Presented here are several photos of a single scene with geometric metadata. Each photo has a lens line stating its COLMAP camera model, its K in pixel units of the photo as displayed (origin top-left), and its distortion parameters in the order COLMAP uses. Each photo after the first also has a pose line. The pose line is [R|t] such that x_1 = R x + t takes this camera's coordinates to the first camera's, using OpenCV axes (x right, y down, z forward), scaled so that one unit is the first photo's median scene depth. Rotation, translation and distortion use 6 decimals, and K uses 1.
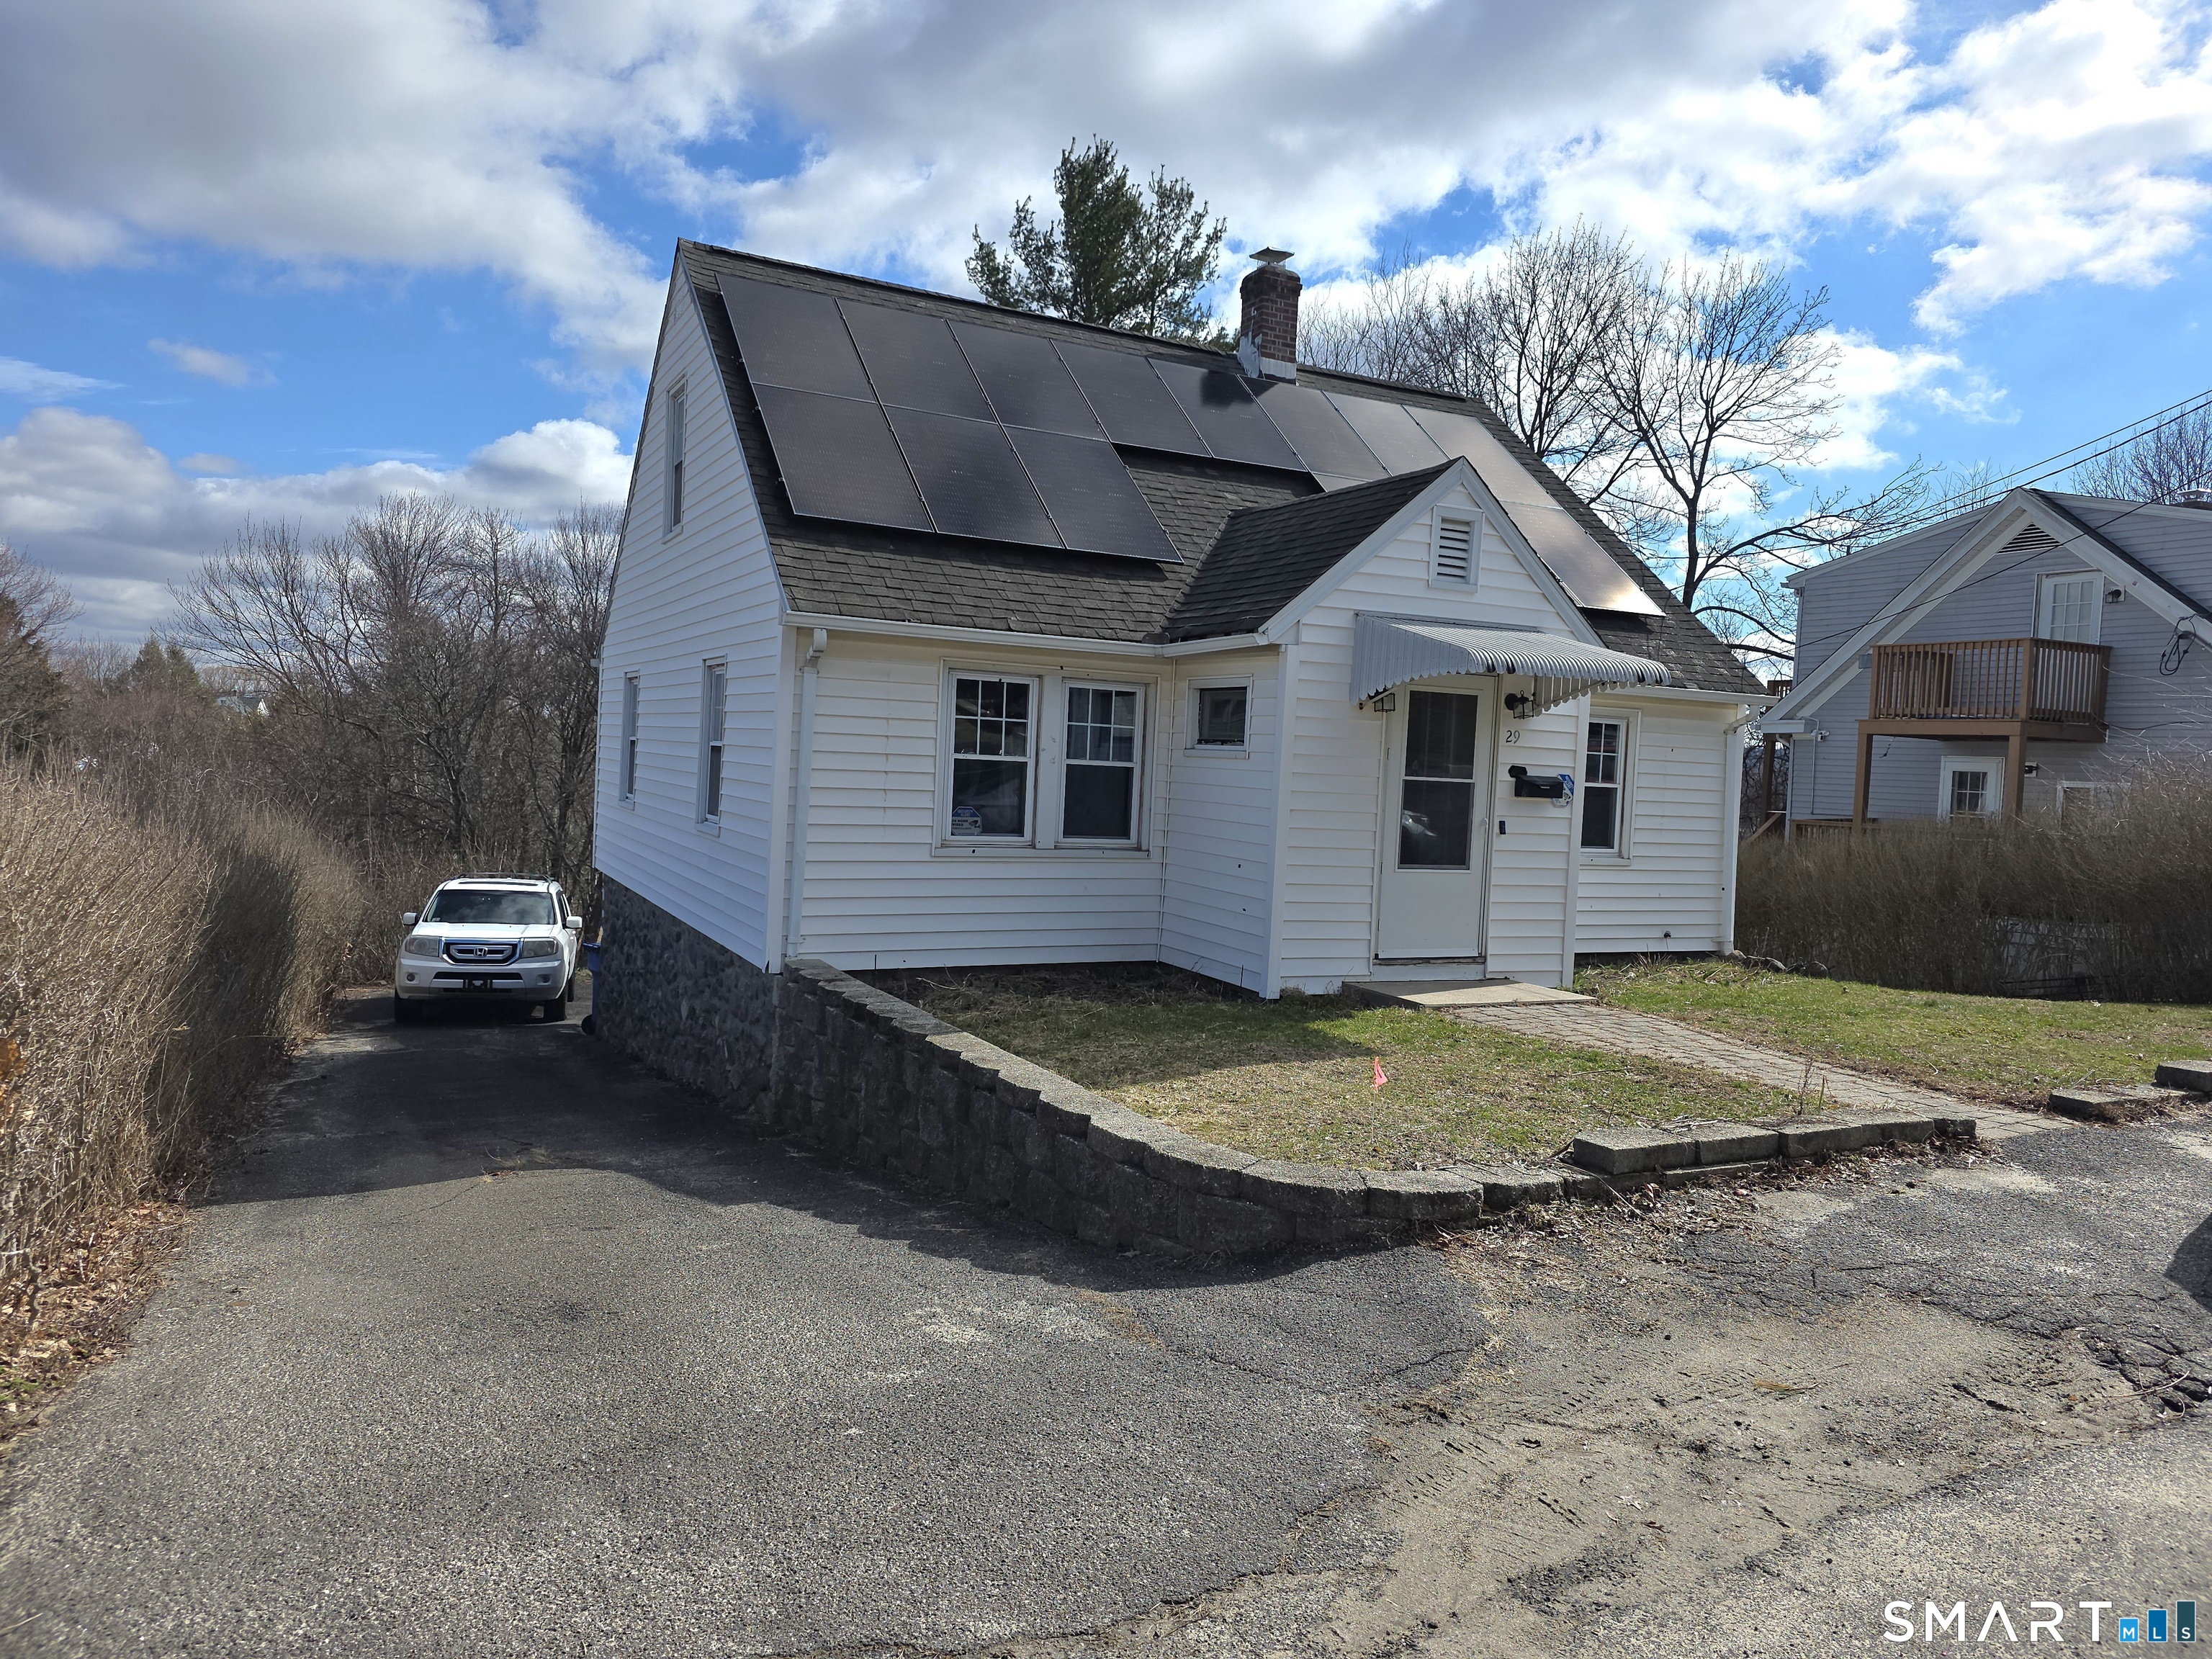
lens RADIAL K [[1479.6, 0, 1106.0], [0, 1479.6, 829.5], [0, 0, 1]] dist [0.065868, -0.063719]
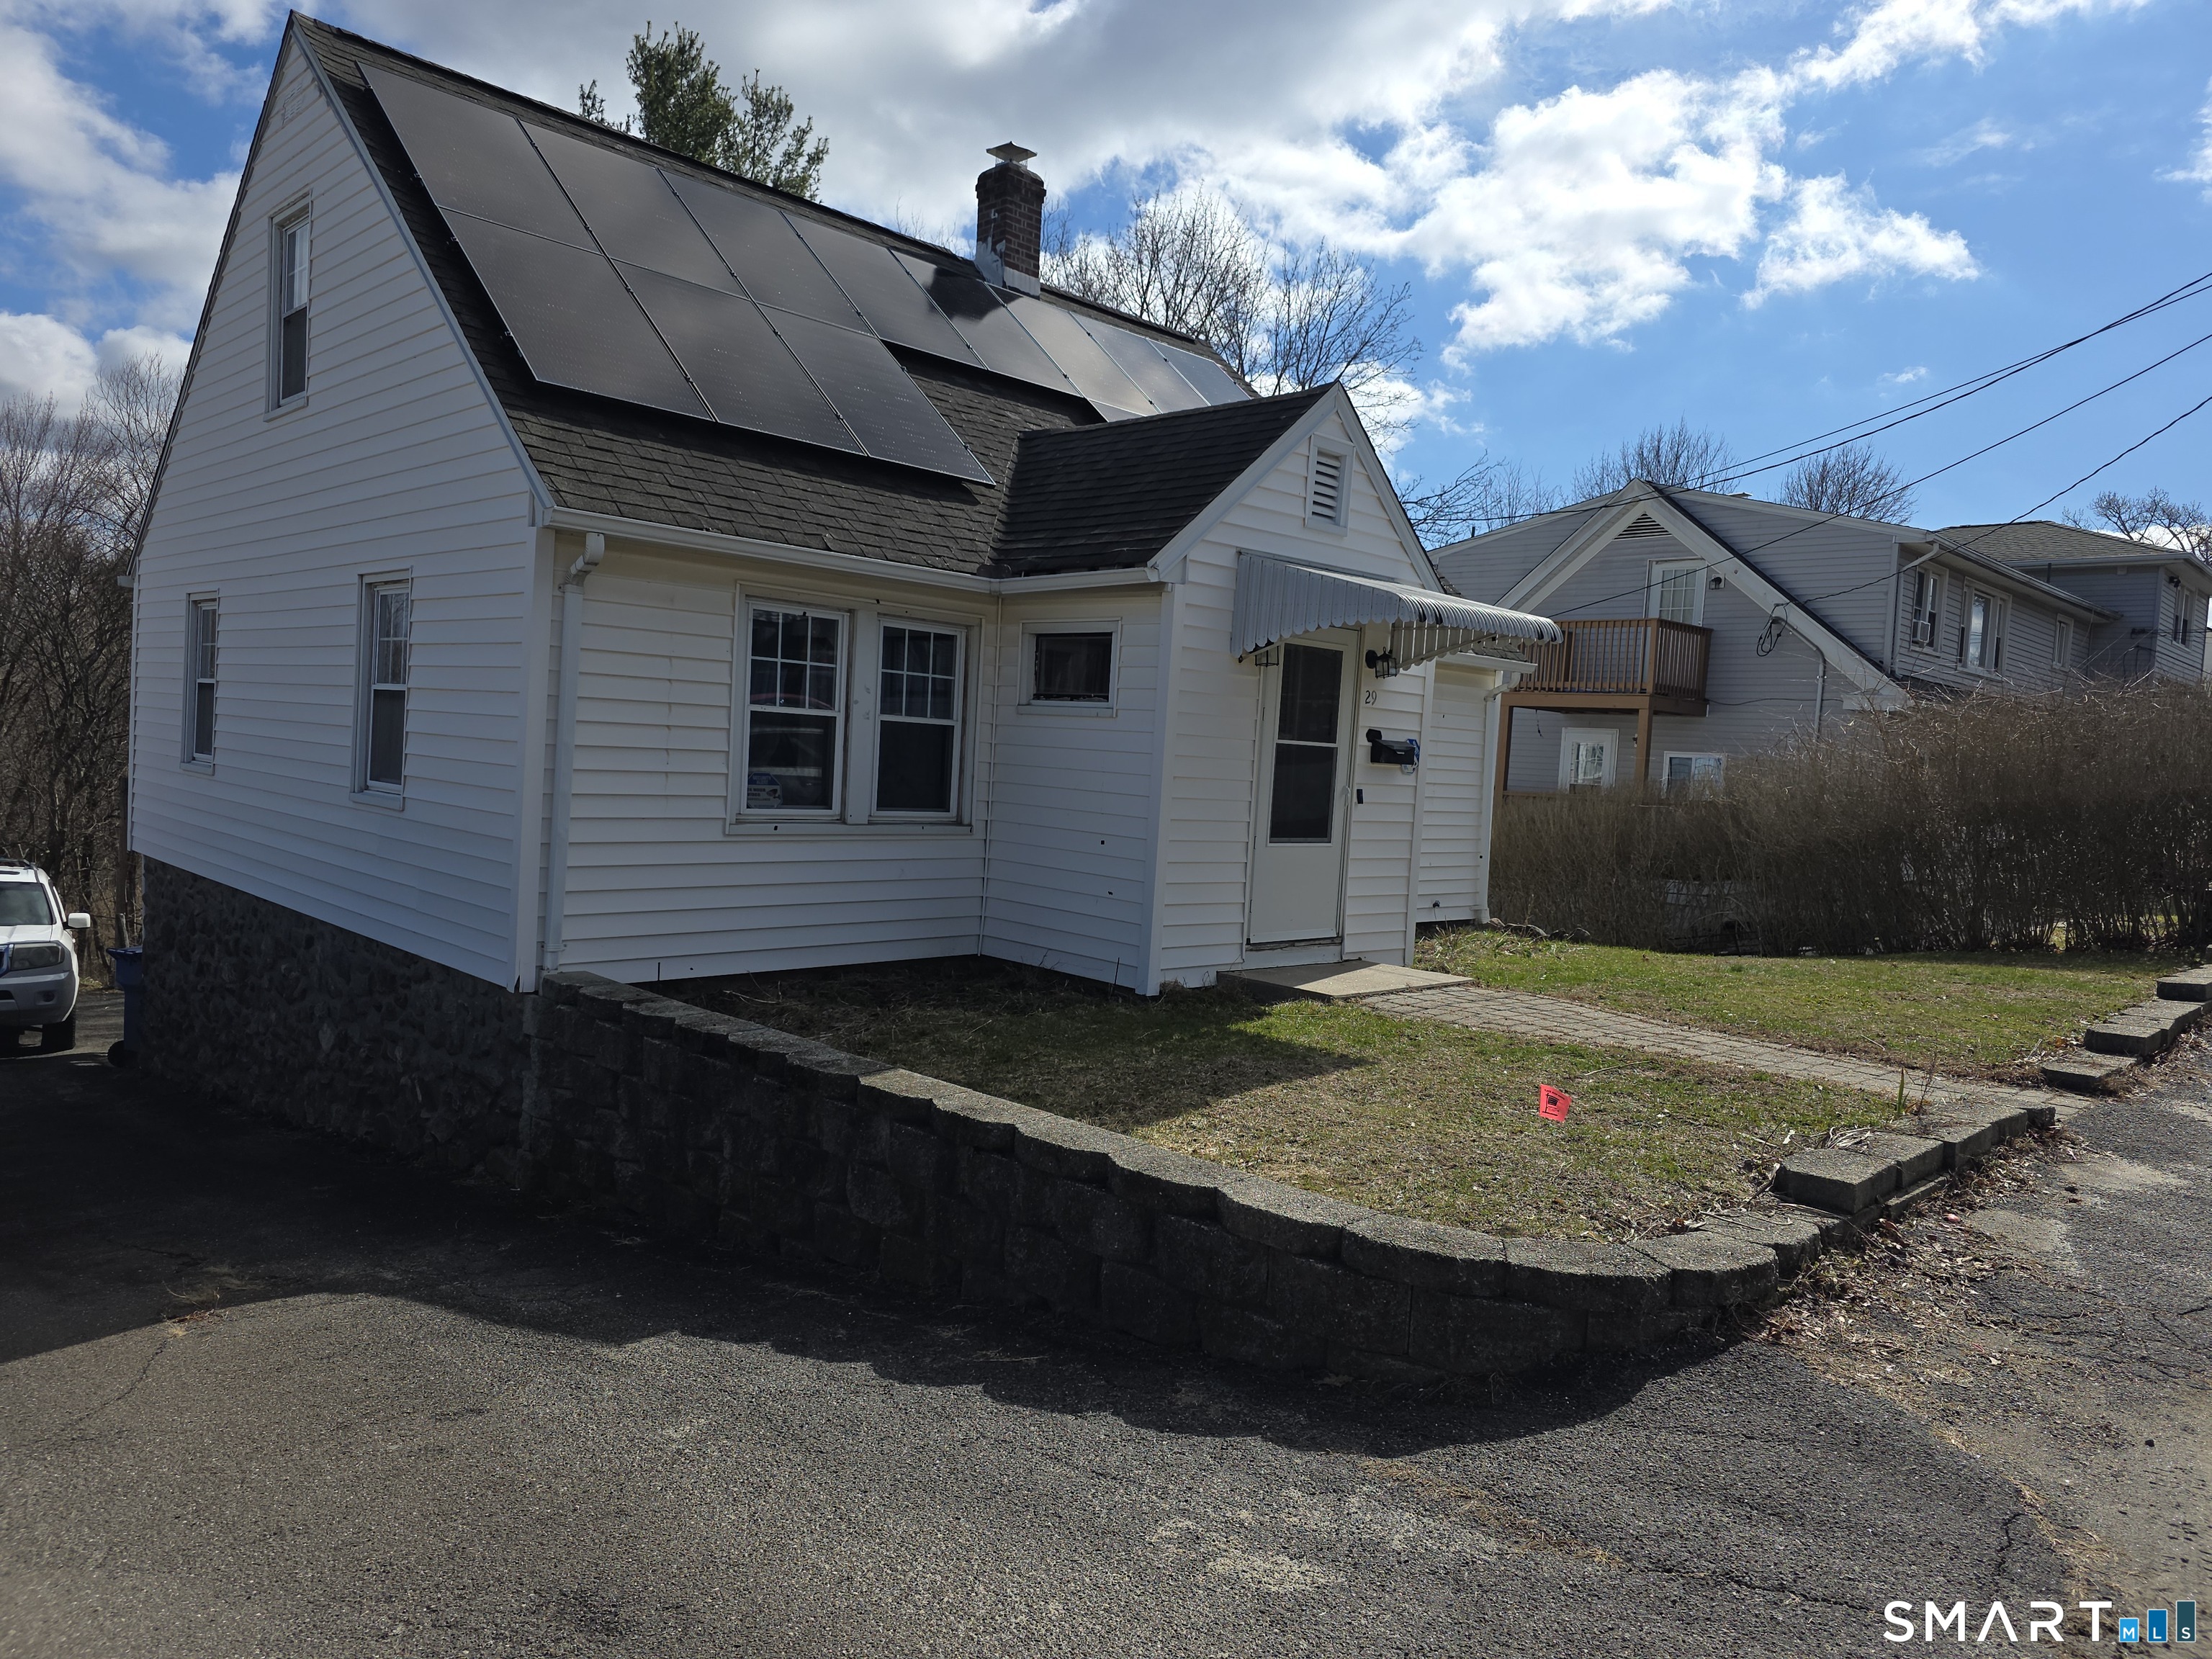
lens RADIAL K [[1488.2, 0, 1137.6], [0, 1488.2, 846.6], [0, 0, 1]] dist [0.052821, -0.047907]
pose [[0.949992, -0.013055, 0.312001, -0.154896], [0.002631, 0.999425, 0.033808, -0.001795], [-0.312263, -0.031296, 0.949480, 0.171706]]
